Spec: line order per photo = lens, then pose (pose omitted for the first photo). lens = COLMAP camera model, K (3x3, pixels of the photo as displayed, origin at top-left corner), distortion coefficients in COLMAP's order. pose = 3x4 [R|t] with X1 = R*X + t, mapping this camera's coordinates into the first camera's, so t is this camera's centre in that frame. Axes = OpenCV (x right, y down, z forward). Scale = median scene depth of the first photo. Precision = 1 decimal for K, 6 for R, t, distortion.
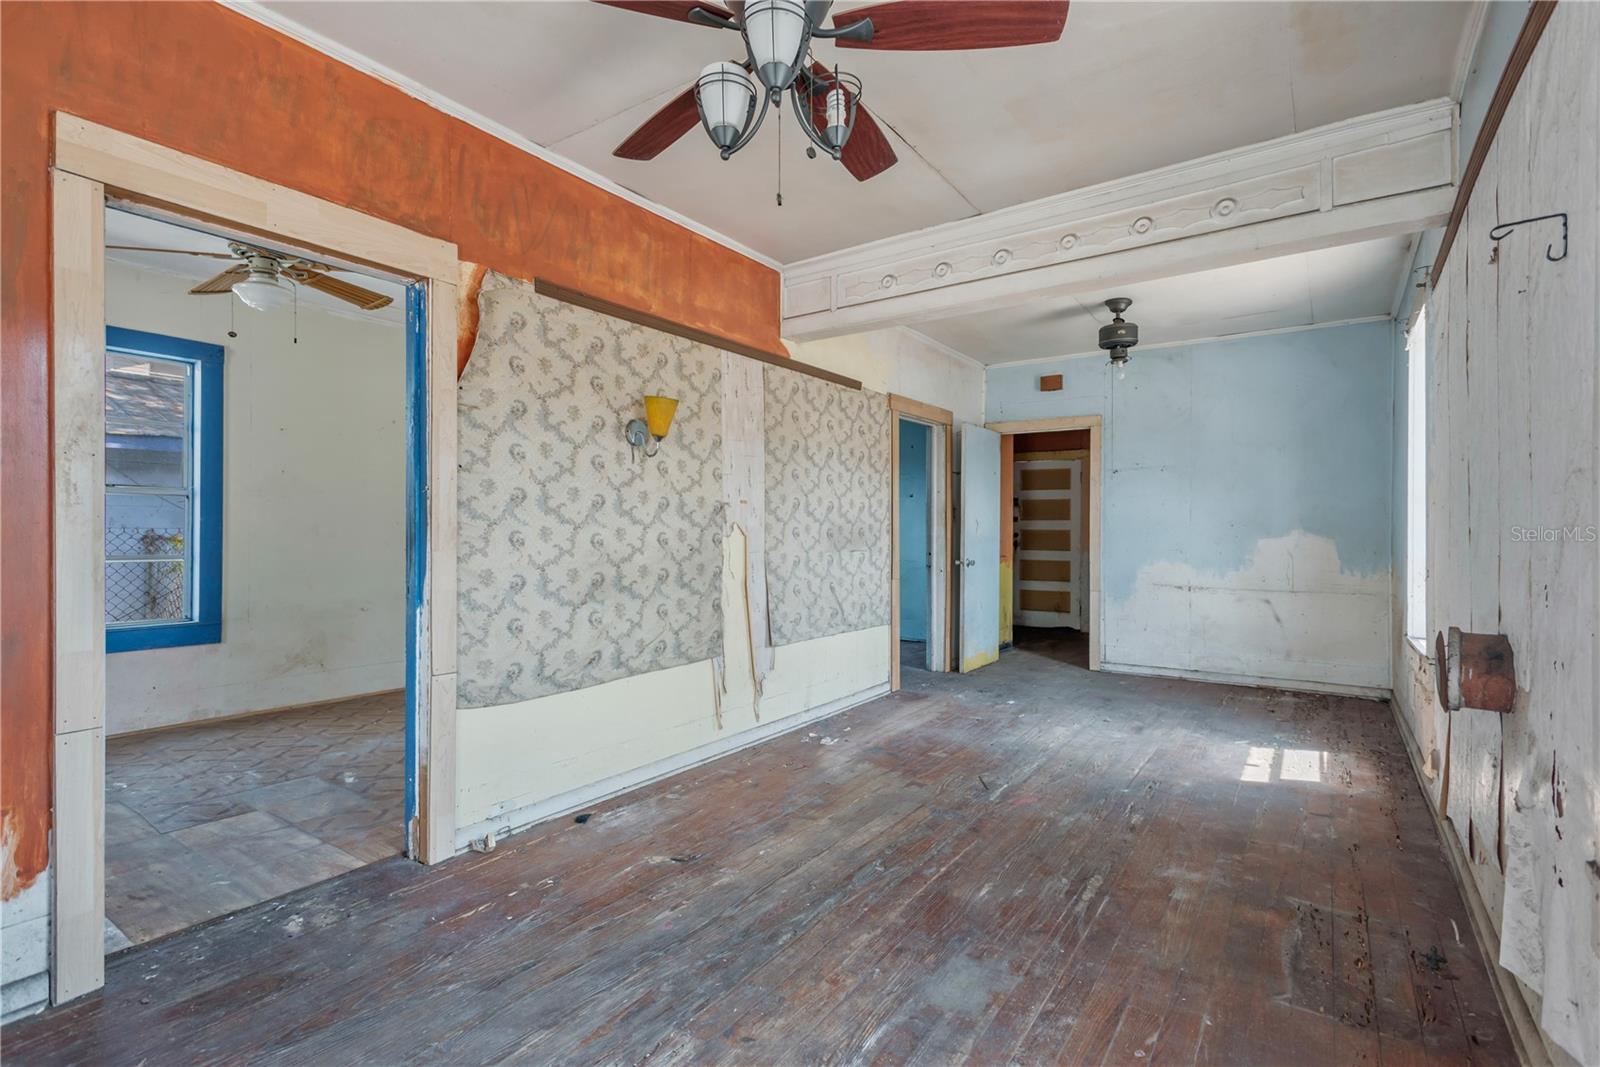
lens RADIAL K [[746.9, 0, 803.2], [0, 746.9, 527.2], [0, 0, 1]] dist [0.016552, -0.005269]
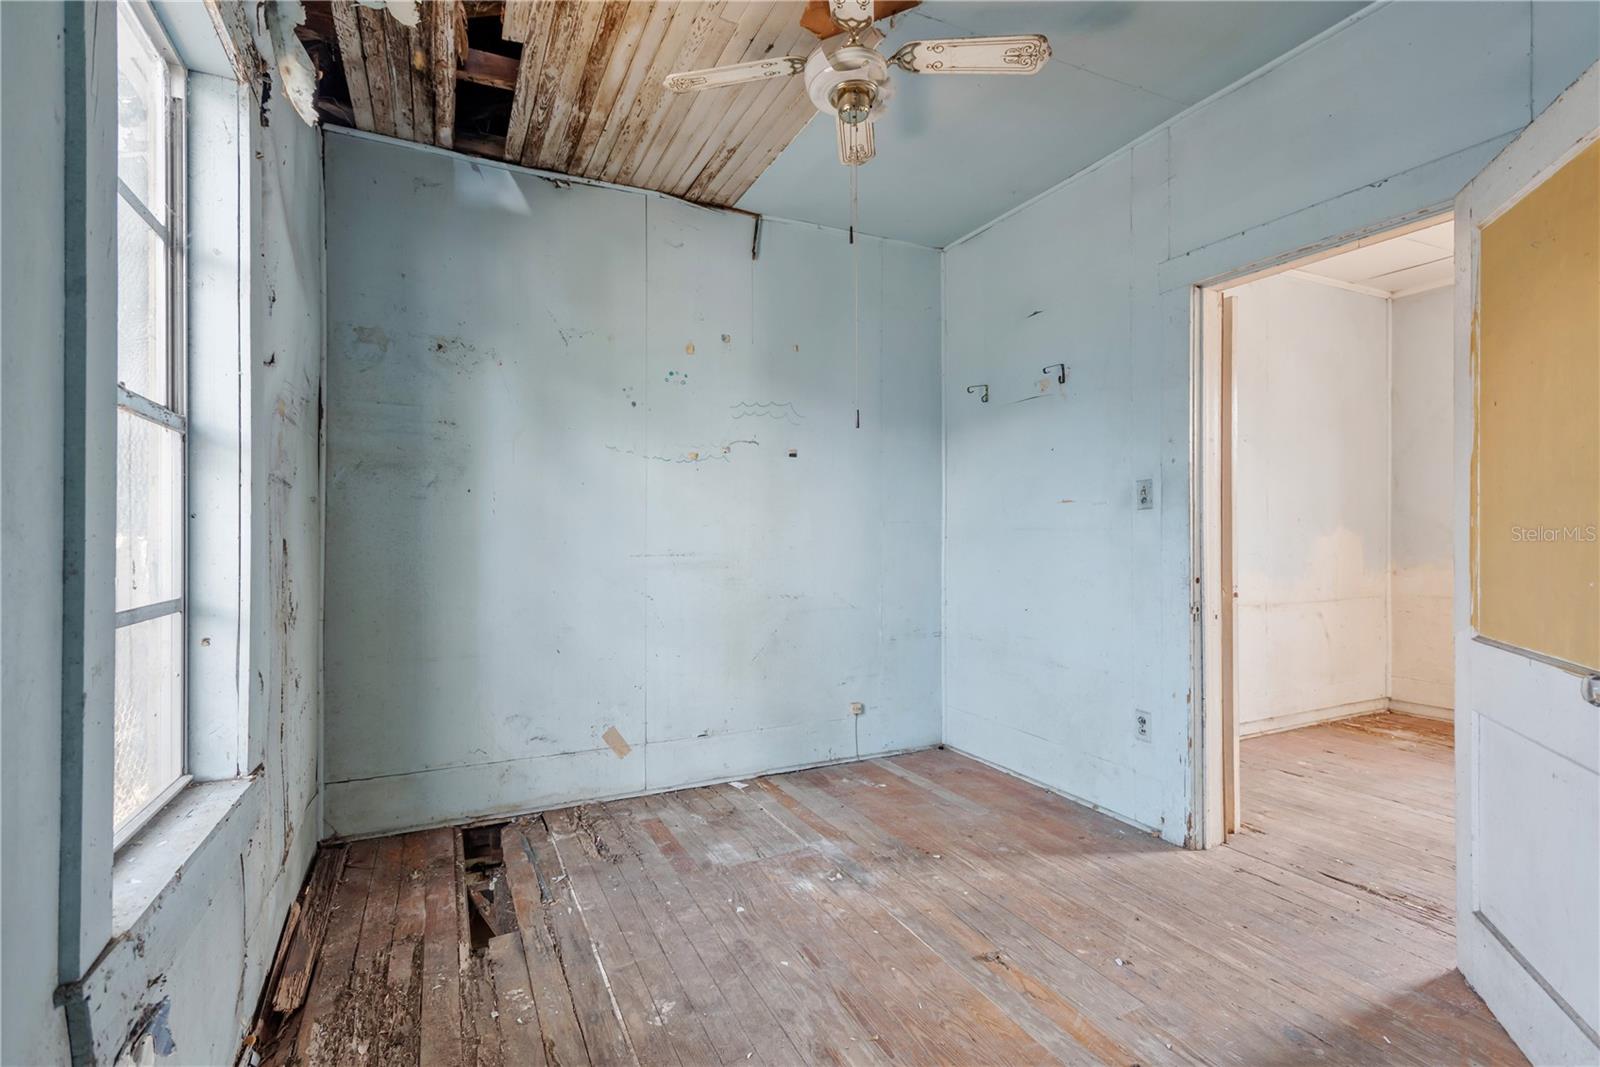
lens RADIAL K [[746.9, 0, 801.4], [0, 746.9, 532.2], [0, 0, 1]] dist [0.016552, -0.005269]
pose [[0.490469, -0.003225, 0.871453, -0.546683], [0.001731, 0.999995, 0.002726, 0.010863], [-0.871457, 0.000172, 0.490472, 1.666049]]
